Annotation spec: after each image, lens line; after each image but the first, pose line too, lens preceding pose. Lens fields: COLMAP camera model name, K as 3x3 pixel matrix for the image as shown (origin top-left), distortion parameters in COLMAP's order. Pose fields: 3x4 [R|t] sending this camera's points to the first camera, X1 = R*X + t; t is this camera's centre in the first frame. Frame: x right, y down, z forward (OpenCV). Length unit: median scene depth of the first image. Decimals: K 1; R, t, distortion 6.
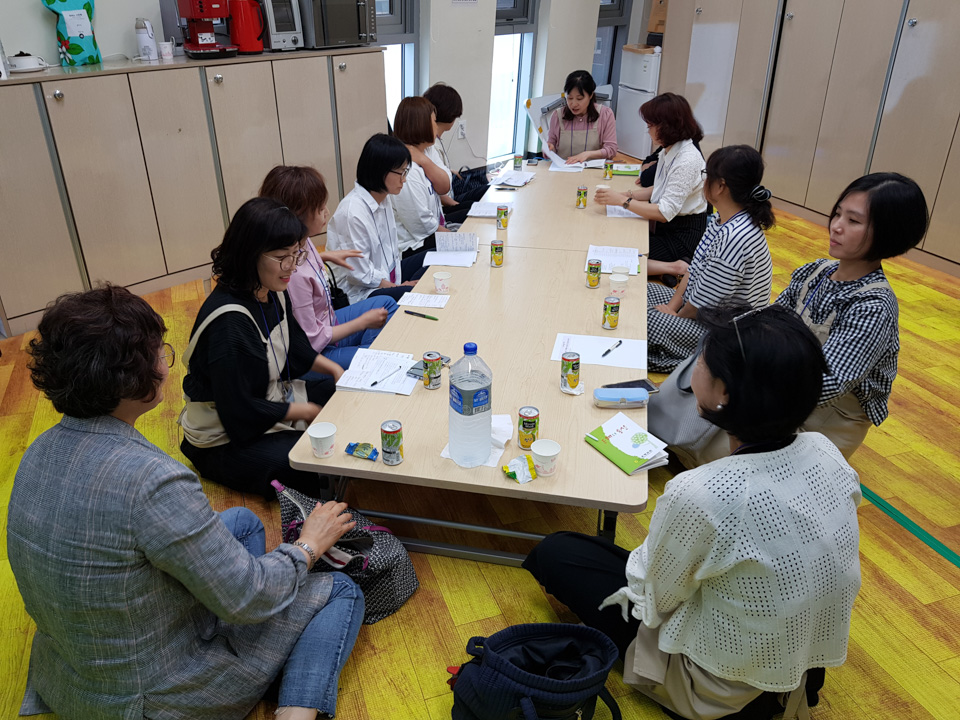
lens RADIAL K [[721.7, 0, 480.0], [0, 721.7, 360.0], [0, 0, 1]] dist [-0.003395, -0.000607]
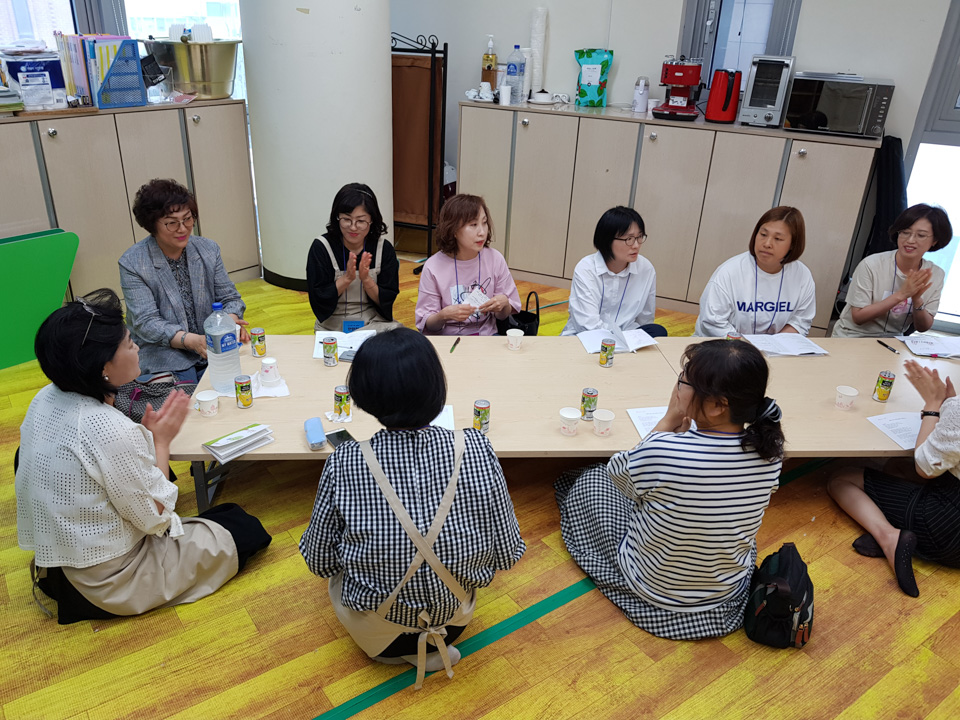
lens RADIAL K [[721.7, 0, 480.0], [0, 721.7, 360.0], [0, 0, 1]] dist [-0.003395, -0.000607]
pose [[0.234771, 0.422344, -0.875505, 0.664310], [-0.502545, 0.823706, 0.262596, -0.237701], [0.832064, 0.378331, 0.405629, 0.410006]]
